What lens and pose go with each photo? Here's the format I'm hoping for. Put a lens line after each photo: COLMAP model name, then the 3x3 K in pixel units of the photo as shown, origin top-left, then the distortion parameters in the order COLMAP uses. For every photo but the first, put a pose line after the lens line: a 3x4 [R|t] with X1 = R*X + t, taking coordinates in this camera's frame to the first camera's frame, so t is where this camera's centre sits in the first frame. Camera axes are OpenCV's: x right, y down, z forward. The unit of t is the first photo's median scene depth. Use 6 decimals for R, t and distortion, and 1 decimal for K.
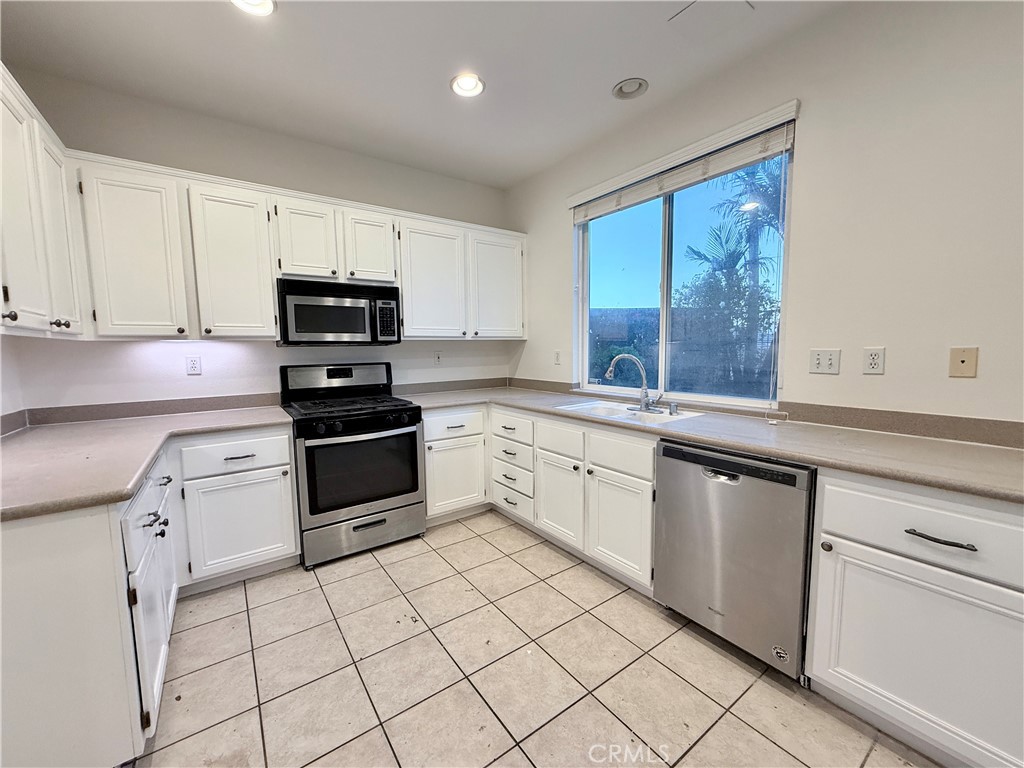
lens RADIAL K [[407.5, 0, 508.7], [0, 407.5, 386.2], [0, 0, 1]] dist [-0.000446, 0.000189]
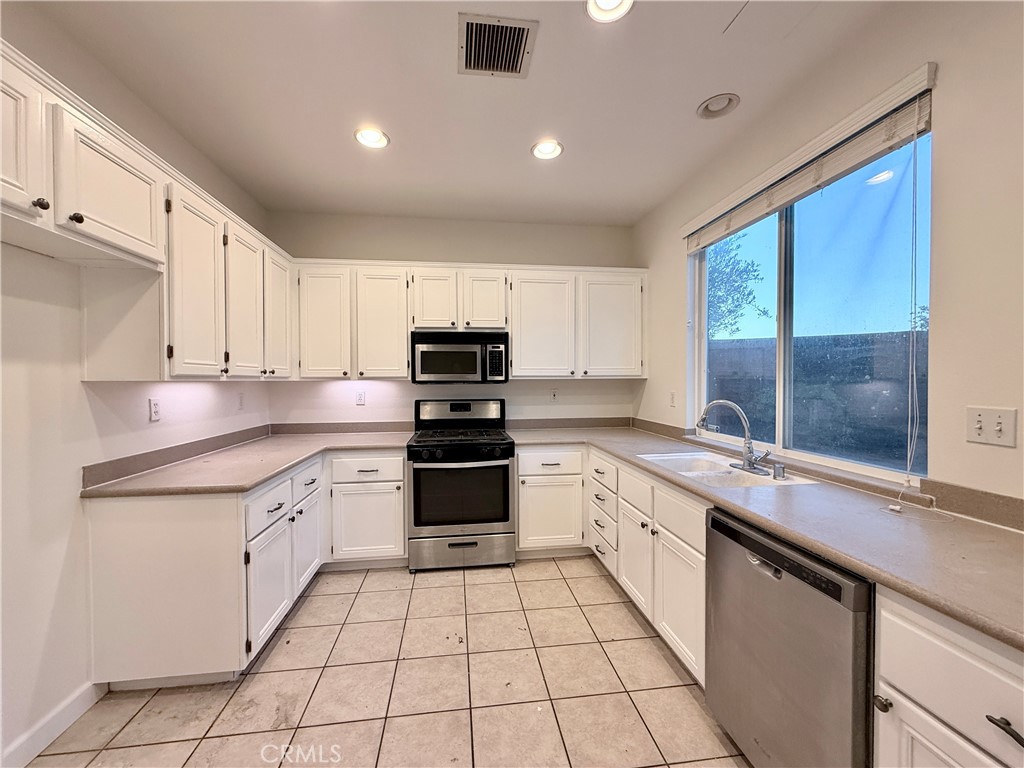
lens RADIAL K [[407.5, 0, 508.7], [0, 407.5, 386.2], [0, 0, 1]] dist [-0.000446, 0.000189]
pose [[0.883220, 0.016649, -0.468662, 0.306540], [-0.051151, 0.996827, -0.060985, -0.034480], [0.466160, 0.077836, 0.881270, 0.039962]]
